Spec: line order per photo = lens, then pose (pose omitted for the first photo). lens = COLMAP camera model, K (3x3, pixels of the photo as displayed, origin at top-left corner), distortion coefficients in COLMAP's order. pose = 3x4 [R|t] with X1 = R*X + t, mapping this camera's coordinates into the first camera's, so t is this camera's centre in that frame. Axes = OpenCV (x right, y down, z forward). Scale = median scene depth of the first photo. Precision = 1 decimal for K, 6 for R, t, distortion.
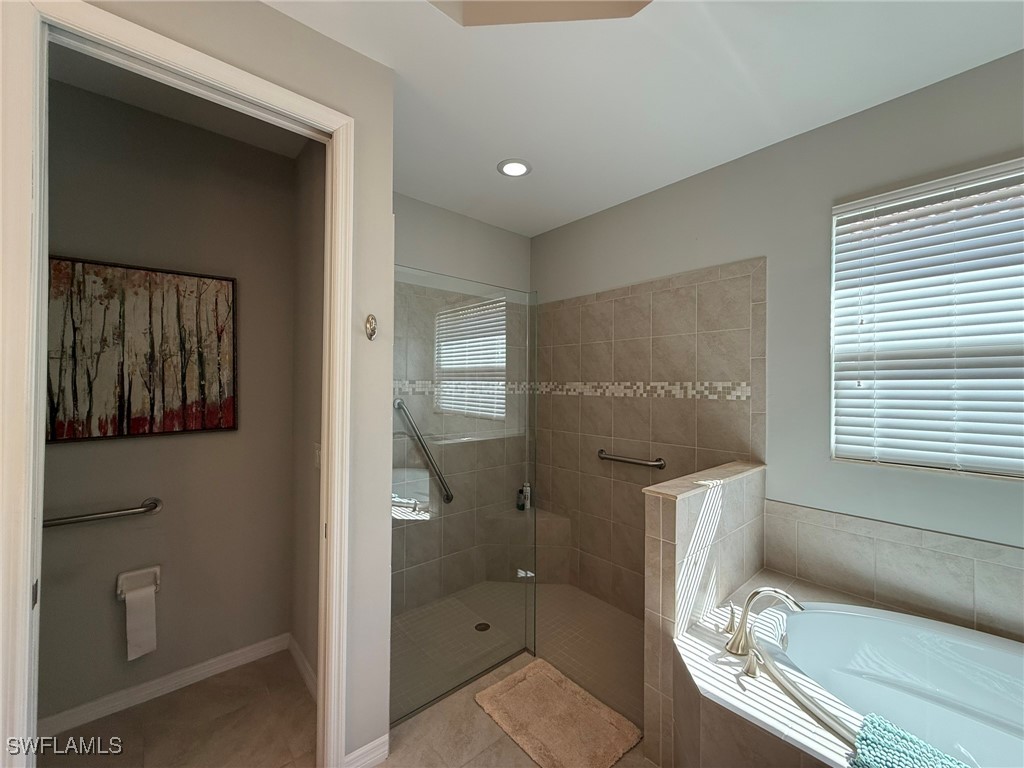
lens RADIAL K [[407.8, 0, 509.5], [0, 407.8, 382.3], [0, 0, 1]] dist [-0.000809, 0.000295]
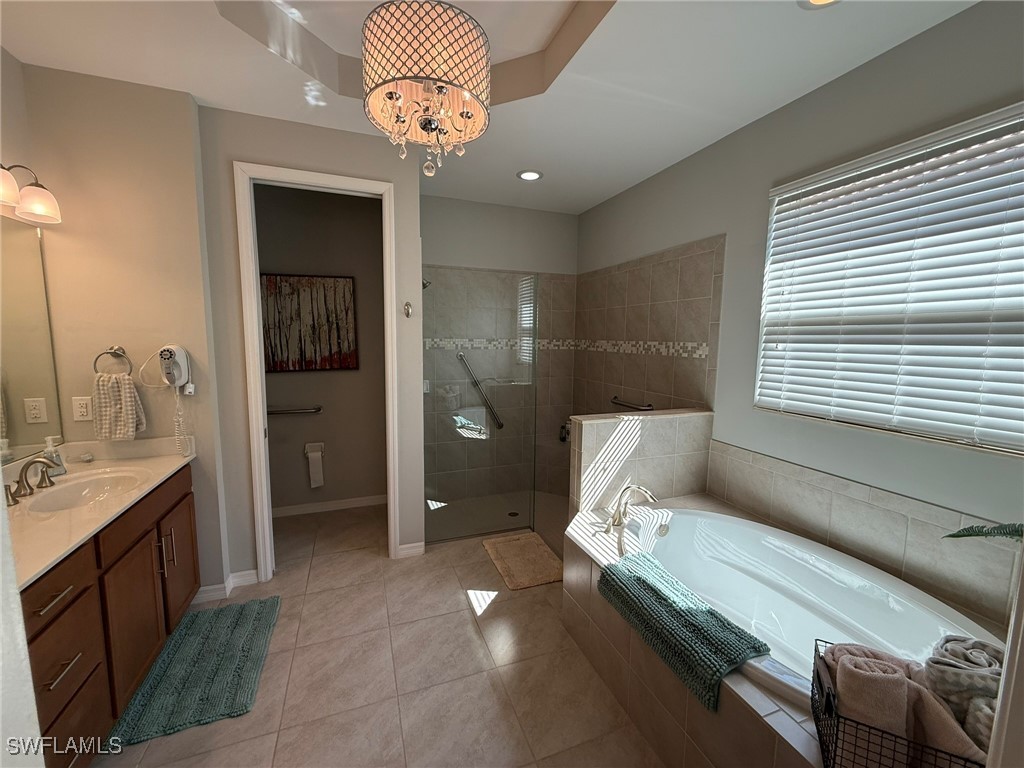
lens RADIAL K [[407.8, 0, 509.5], [0, 407.8, 382.3], [0, 0, 1]] dist [-0.000809, 0.000295]
pose [[0.937652, 0.042201, -0.345004, 0.525933], [-0.001676, 0.993139, 0.116925, -0.028562], [0.347572, -0.109057, 0.931290, -0.369152]]
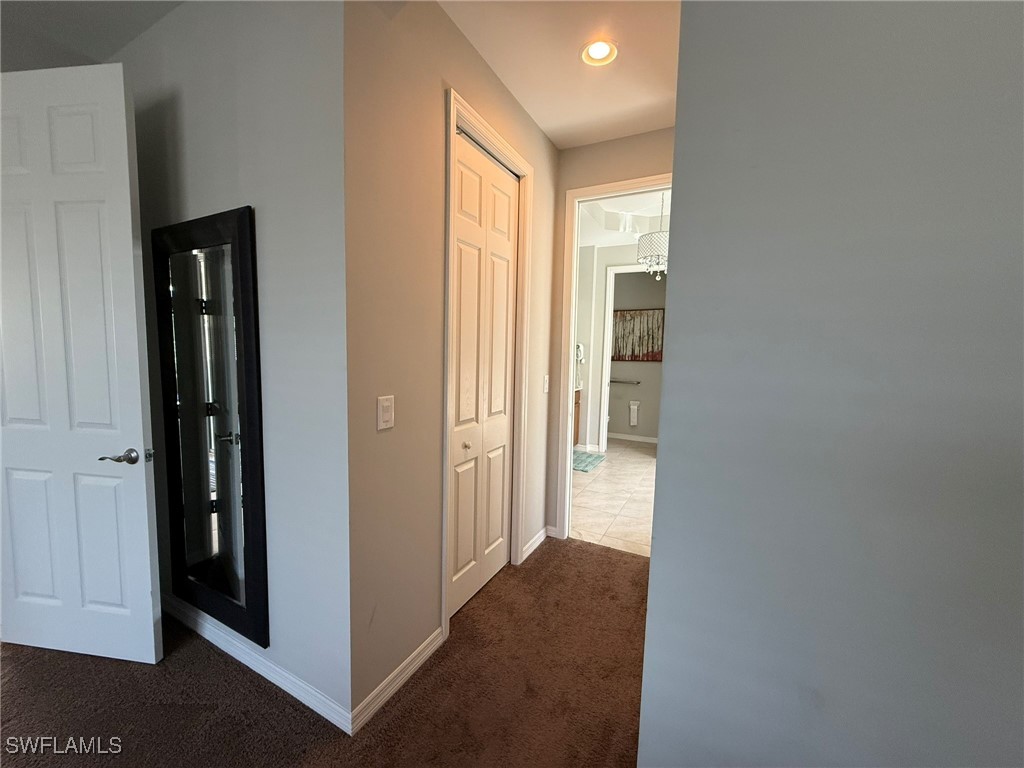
lens RADIAL K [[407.8, 0, 509.5], [0, 407.8, 382.3], [0, 0, 1]] dist [-0.000809, 0.000295]
pose [[0.357899, 0.083024, -0.930062, 1.758355], [-0.013669, 0.996398, 0.083686, 0.039512], [0.933660, -0.017238, 0.357745, -1.113856]]
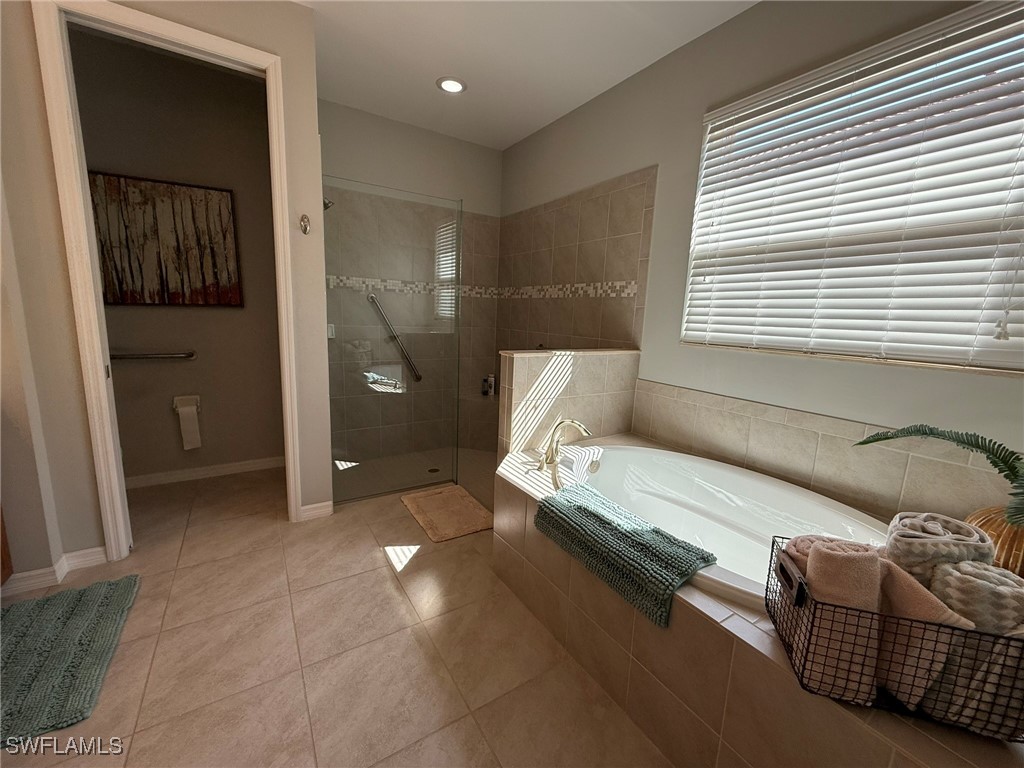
lens RADIAL K [[407.8, 0, 509.5], [0, 407.8, 382.3], [0, 0, 1]] dist [-0.000809, 0.000295]
pose [[0.988605, 0.056213, -0.139644, 0.465467], [-0.031100, 0.983917, 0.175897, 0.104546], [0.147286, -0.169550, 0.974454, -0.276448]]
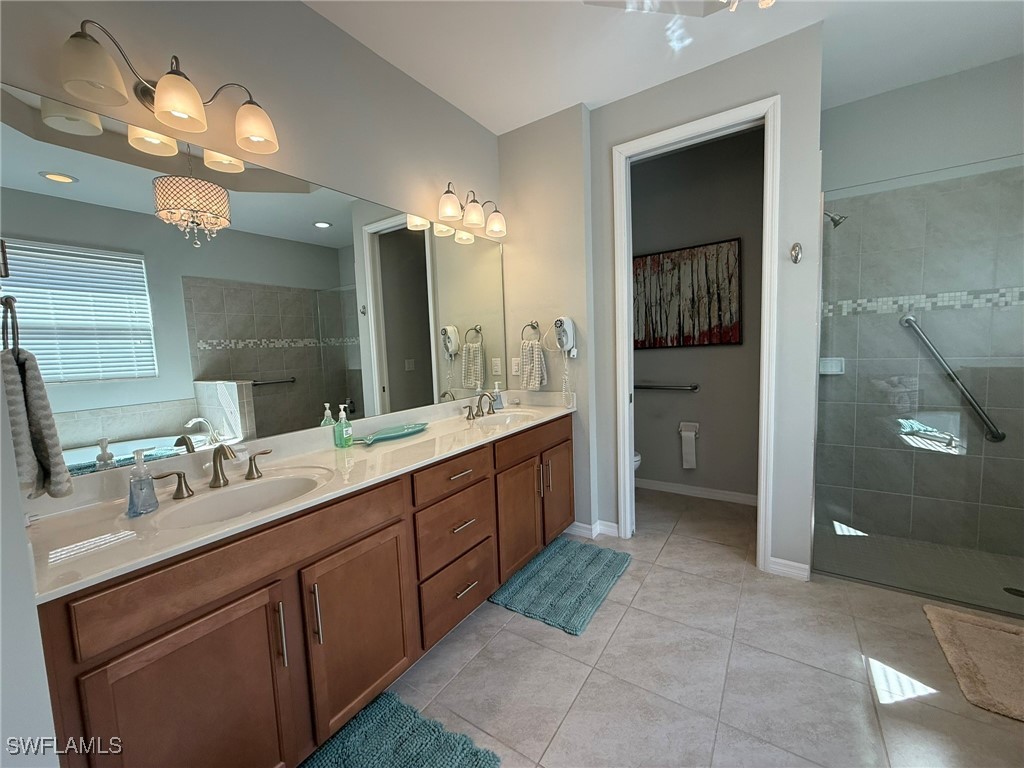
lens RADIAL K [[407.8, 0, 509.5], [0, 407.8, 382.3], [0, 0, 1]] dist [-0.000809, 0.000295]
pose [[0.259166, 0.067672, -0.963459, 0.564963], [0.050000, 0.995265, 0.083356, 0.096711], [0.964538, -0.069776, 0.254555, -0.186124]]
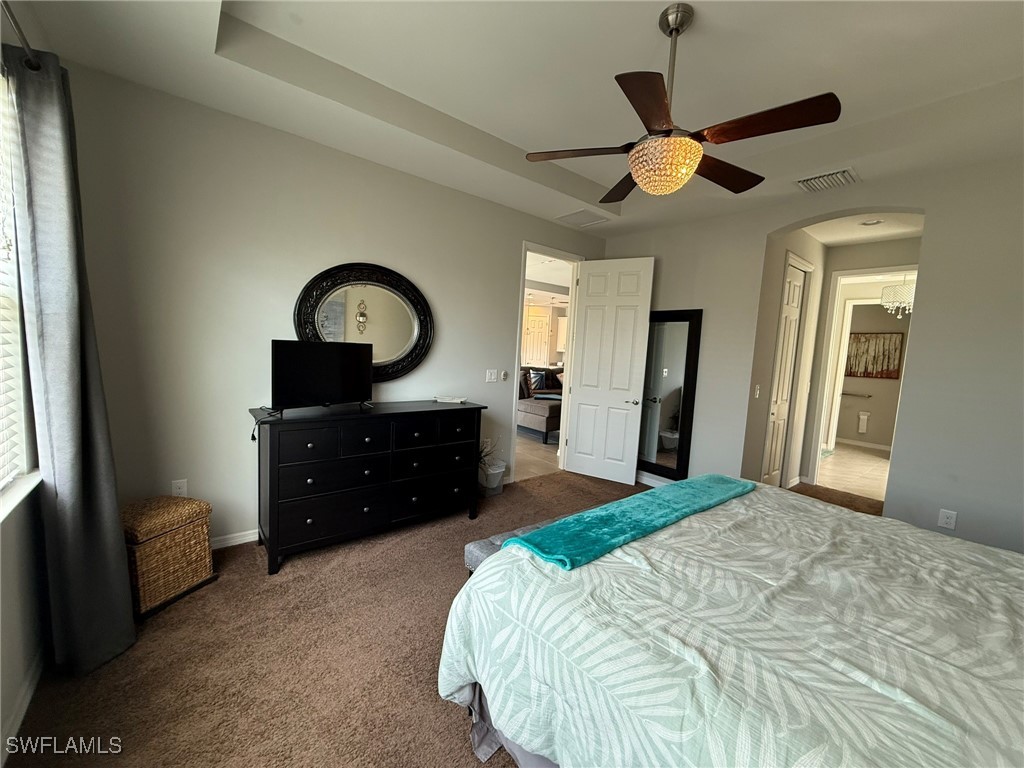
lens RADIAL K [[407.8, 0, 509.5], [0, 407.8, 382.3], [0, 0, 1]] dist [-0.000809, 0.000295]
pose [[-0.033670, 0.082957, -0.995984, 2.908988], [-0.047404, 0.995295, 0.084503, 0.014075], [0.998308, 0.050058, -0.029579, -2.170441]]
